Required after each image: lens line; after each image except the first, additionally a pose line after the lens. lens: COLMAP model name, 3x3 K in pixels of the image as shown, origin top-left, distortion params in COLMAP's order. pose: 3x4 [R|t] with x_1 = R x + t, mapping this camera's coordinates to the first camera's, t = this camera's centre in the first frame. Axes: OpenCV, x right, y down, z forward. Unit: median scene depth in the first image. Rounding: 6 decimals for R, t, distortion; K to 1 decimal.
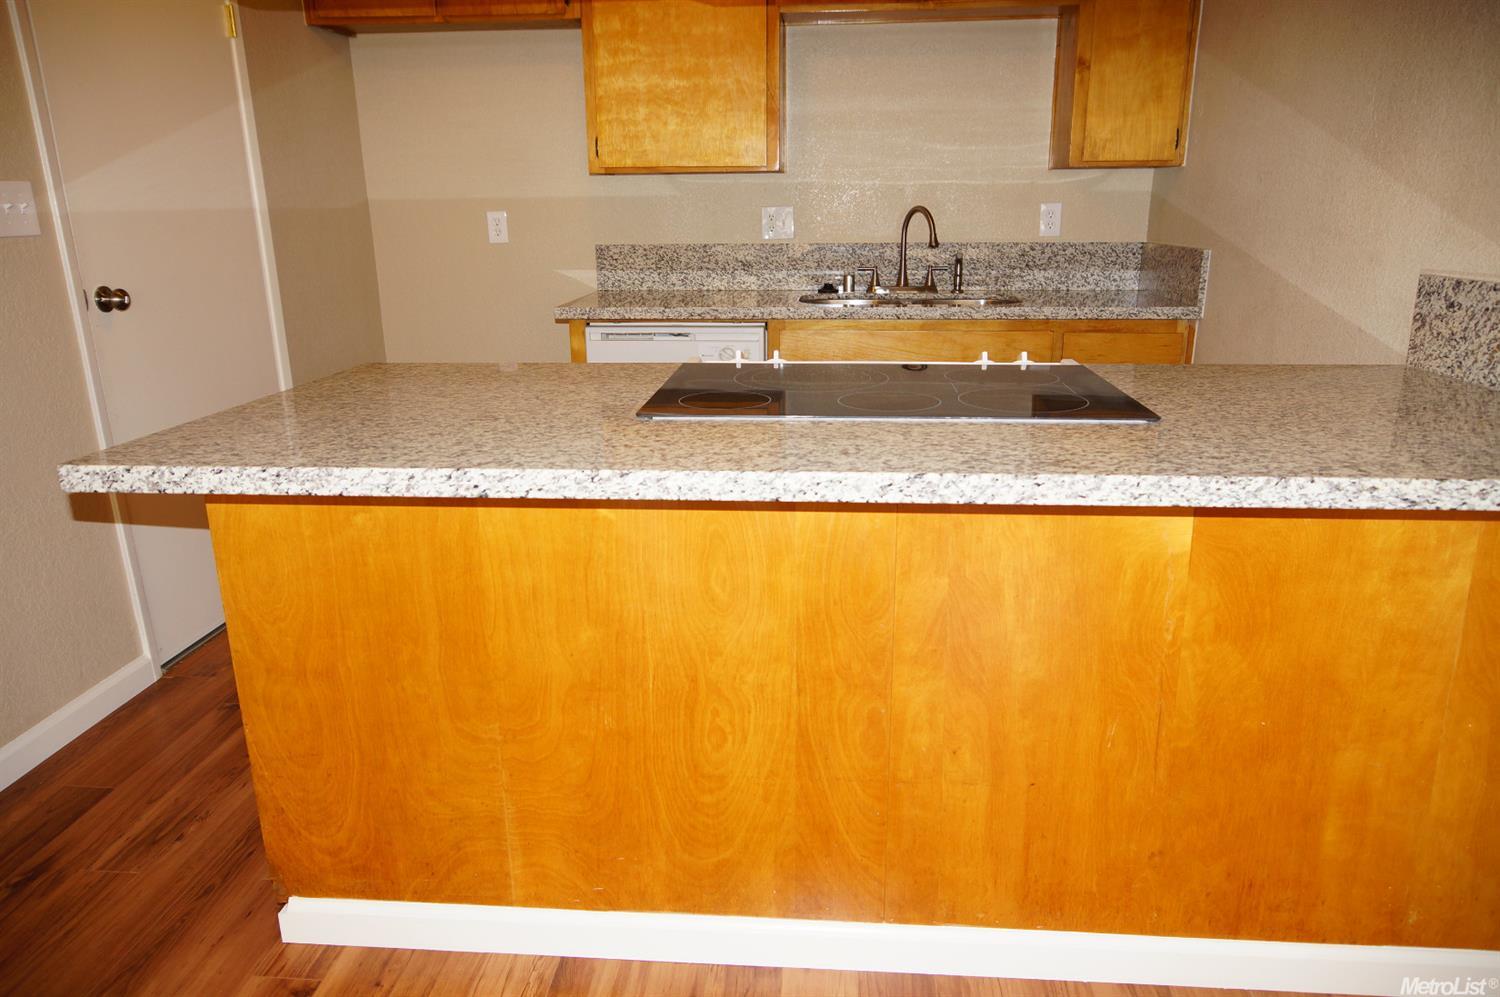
lens RADIAL K [[995.7, 0, 749.1], [0, 995.7, 499.7], [0, 0, 1]] dist [-0.017797, 0.008001]
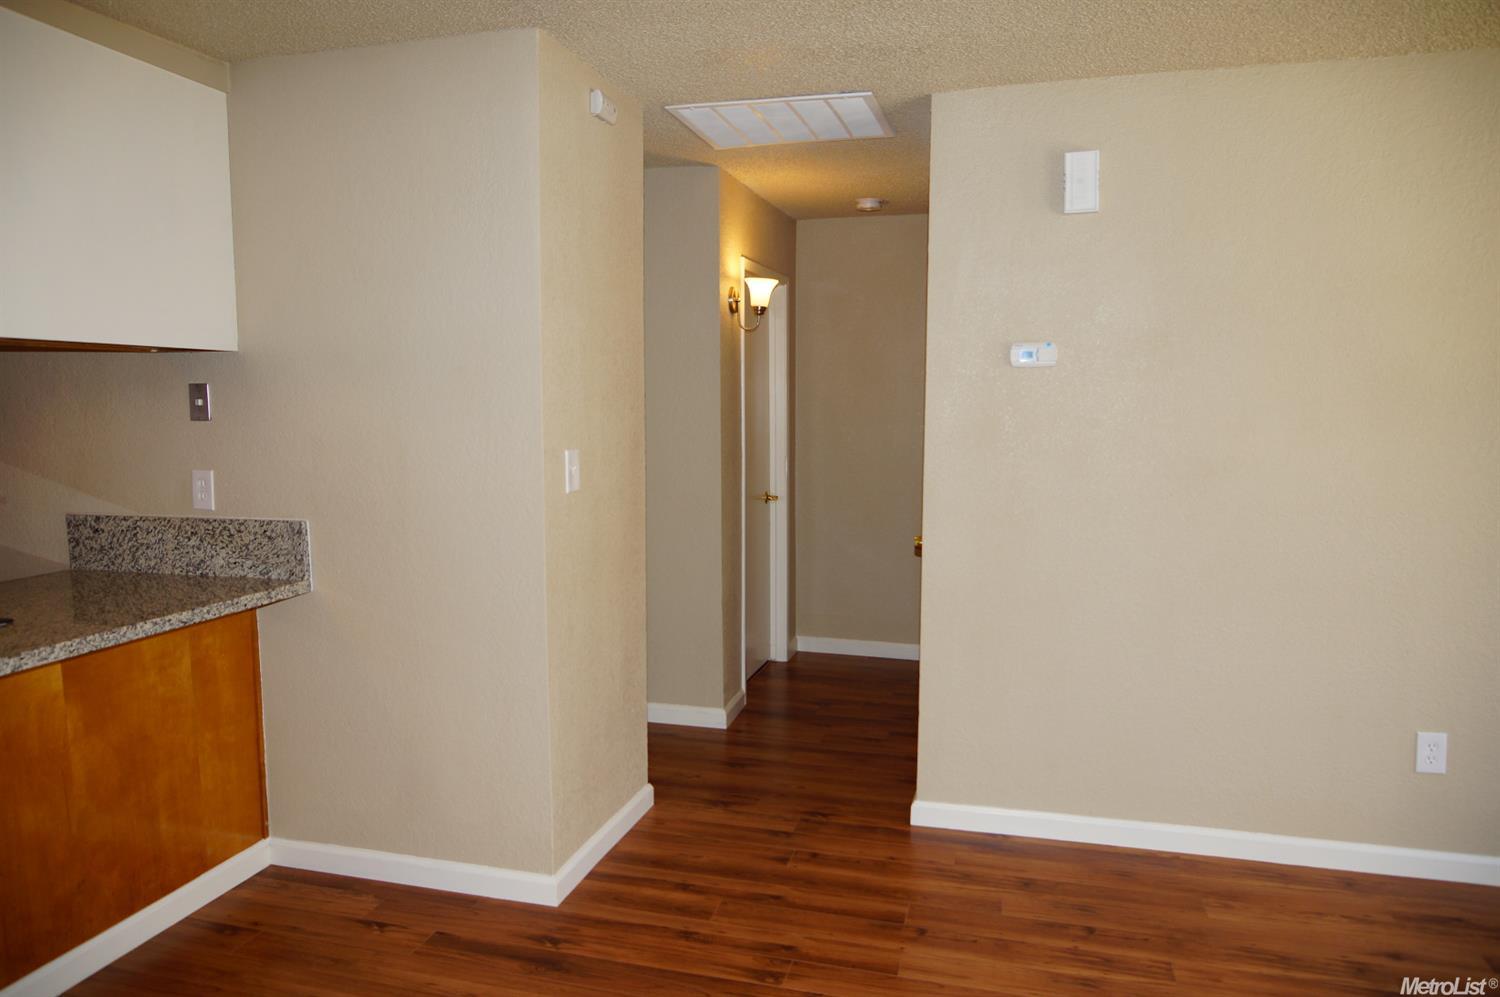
lens RADIAL K [[995.7, 0, 748.8], [0, 995.7, 500.9], [0, 0, 1]] dist [-0.017797, 0.008001]
pose [[0.174611, -0.086718, 0.980811, -0.435204], [0.281012, 0.959074, 0.034769, 0.006645], [-0.943686, 0.269548, 0.191834, -0.232033]]
